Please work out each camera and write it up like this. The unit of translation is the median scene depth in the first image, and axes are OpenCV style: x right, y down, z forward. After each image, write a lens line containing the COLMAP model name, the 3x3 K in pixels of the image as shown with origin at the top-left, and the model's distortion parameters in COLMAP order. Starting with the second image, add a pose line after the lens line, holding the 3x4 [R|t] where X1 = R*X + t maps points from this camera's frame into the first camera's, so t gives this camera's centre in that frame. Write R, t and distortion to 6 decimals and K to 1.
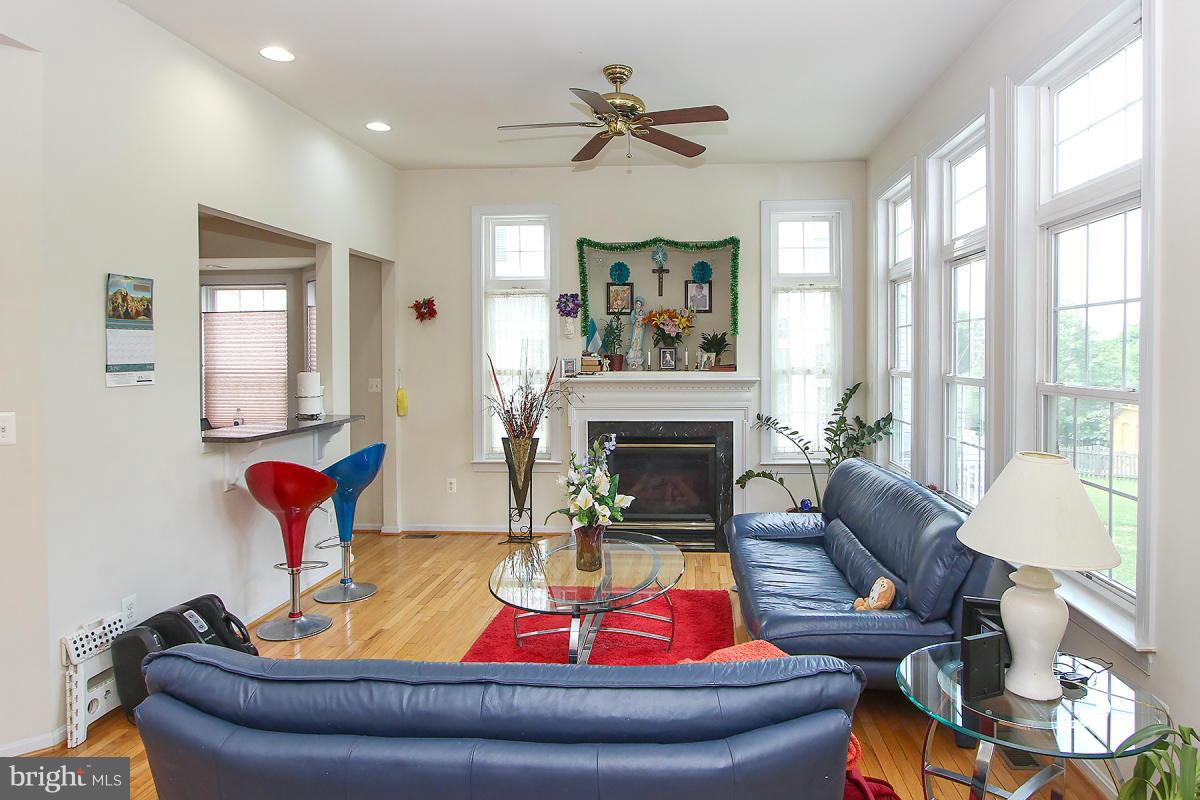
lens RADIAL K [[725.6, 0, 652.6], [0, 725.6, 371.7], [0, 0, 1]] dist [-0.003656, -0.000058]
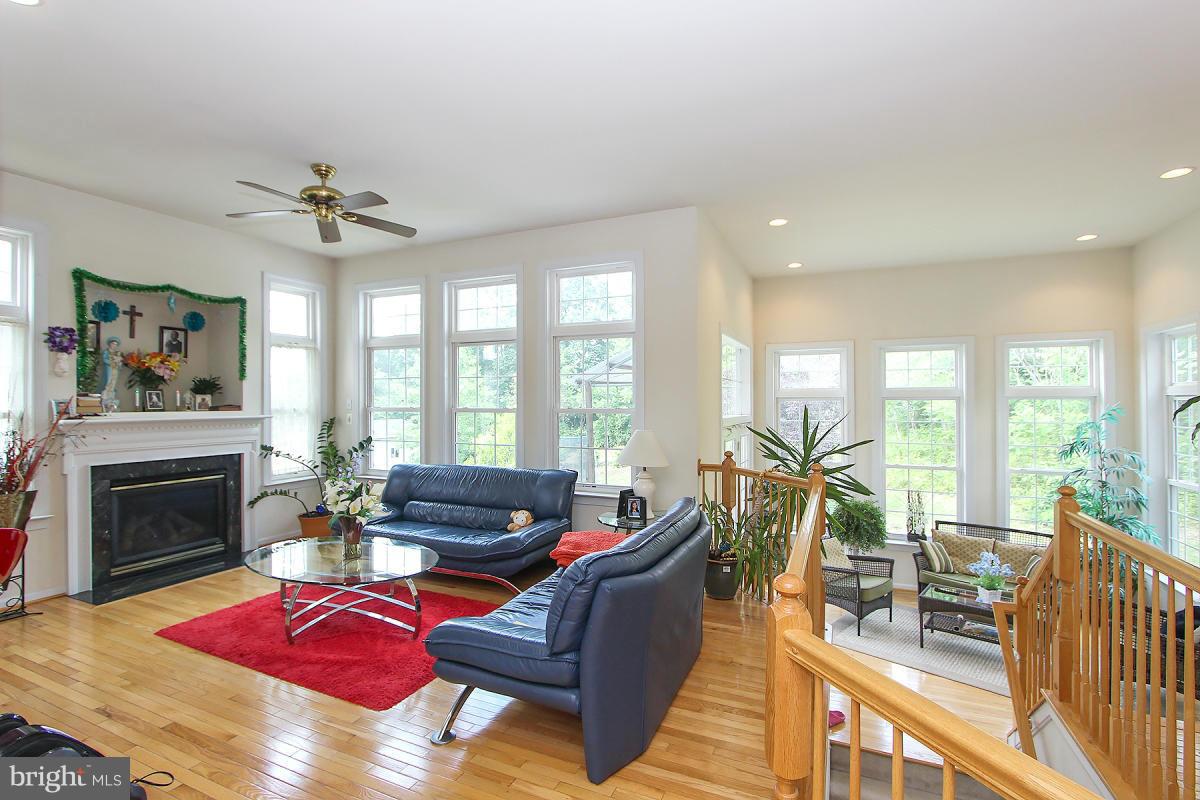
lens RADIAL K [[551.1, 0, 602.5], [0, 551.1, 401.4], [0, 0, 1]] dist [-0.001326, -0.000135]
pose [[0.374323, 0.001142, 0.927298, -0.497835], [0.024500, 0.999638, -0.011121, 0.008930], [-0.926975, 0.026882, 0.374160, 0.121676]]
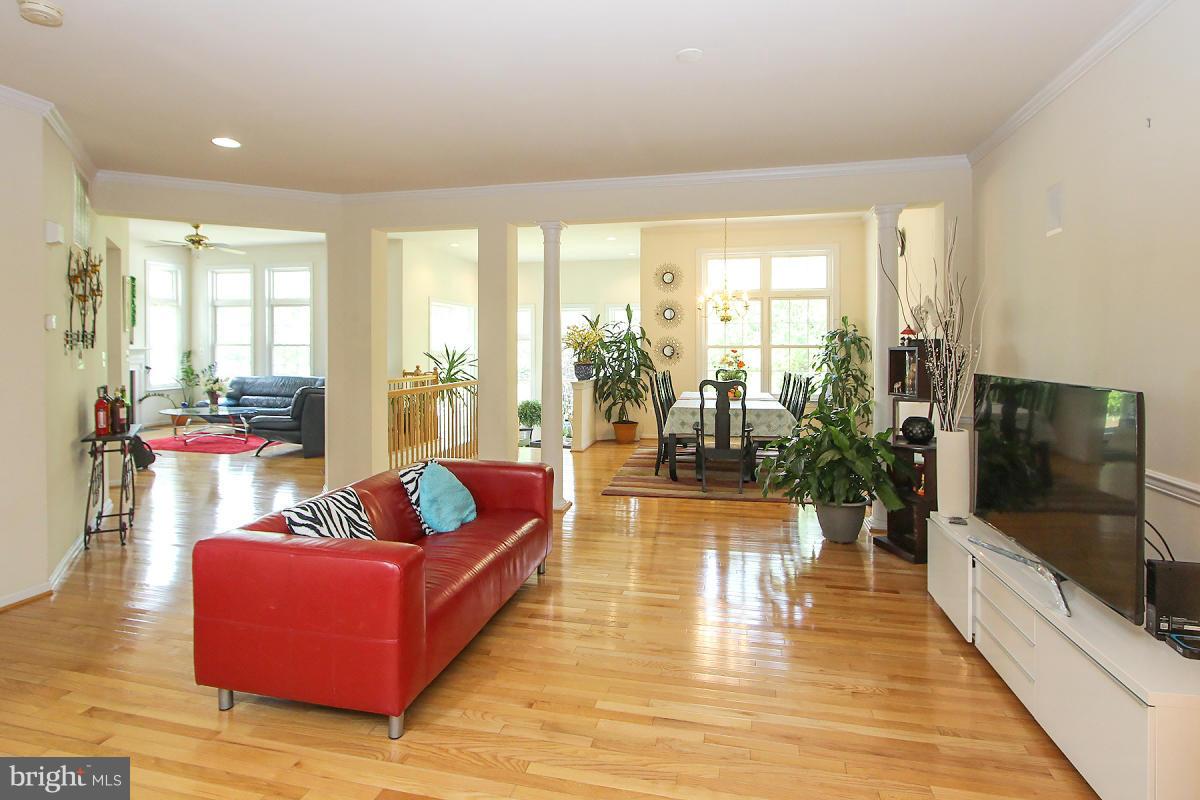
lens RADIAL K [[599.7, 0, 594.1], [0, 599.7, 352.8], [0, 0, 1]] dist [-0.013942, -0.000730]
pose [[0.189305, -0.011665, 0.981849, -1.223202], [0.023064, 0.999706, 0.007430, 0.037909], [-0.981647, 0.021239, 0.189519, -0.519094]]
